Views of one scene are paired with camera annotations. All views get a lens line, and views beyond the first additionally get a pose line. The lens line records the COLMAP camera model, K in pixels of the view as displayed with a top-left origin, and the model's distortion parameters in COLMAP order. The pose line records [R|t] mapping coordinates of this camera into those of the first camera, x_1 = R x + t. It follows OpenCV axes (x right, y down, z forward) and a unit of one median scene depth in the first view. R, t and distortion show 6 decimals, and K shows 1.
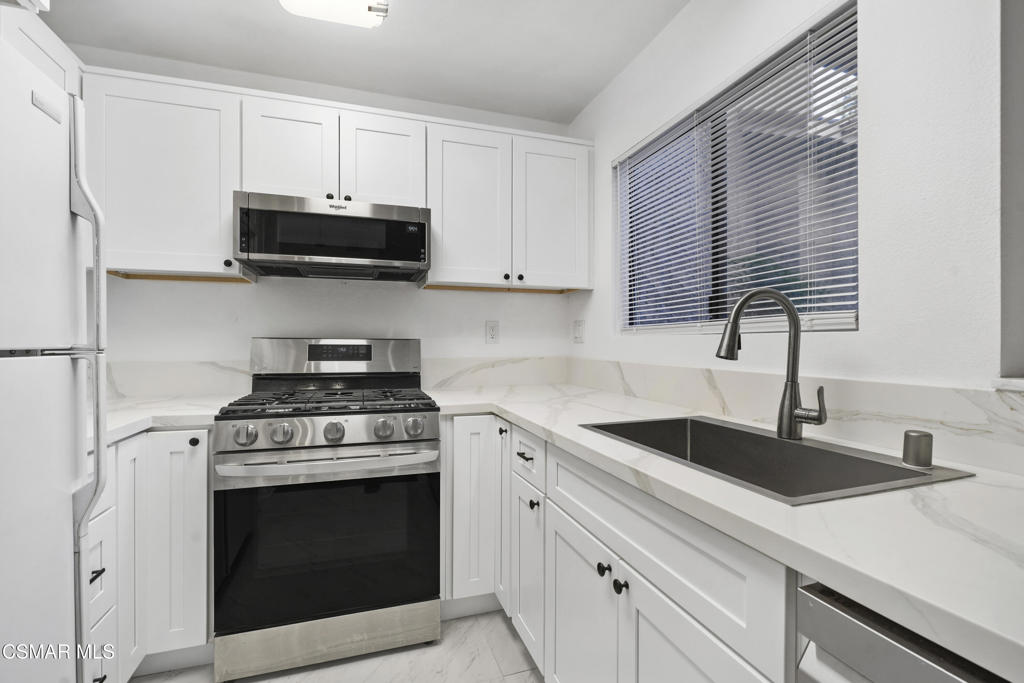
lens RADIAL K [[459.6, 0, 512.9], [0, 459.6, 346.7], [0, 0, 1]] dist [-0.009038, 0.000568]
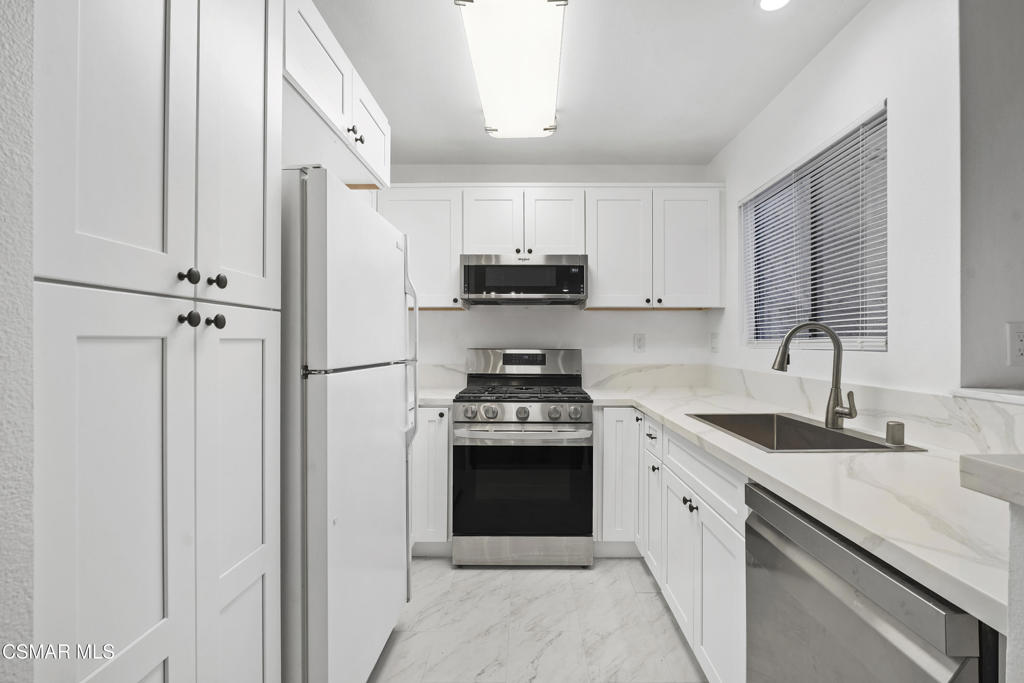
lens RADIAL K [[459.6, 0, 516.2], [0, 459.6, 344.3], [0, 0, 1]] dist [-0.009038, 0.000568]
pose [[0.936577, -0.002122, -0.350456, 0.119488], [-0.000985, 0.999962, -0.008688, -0.027571], [0.350461, 0.008482, 0.936539, -0.419176]]
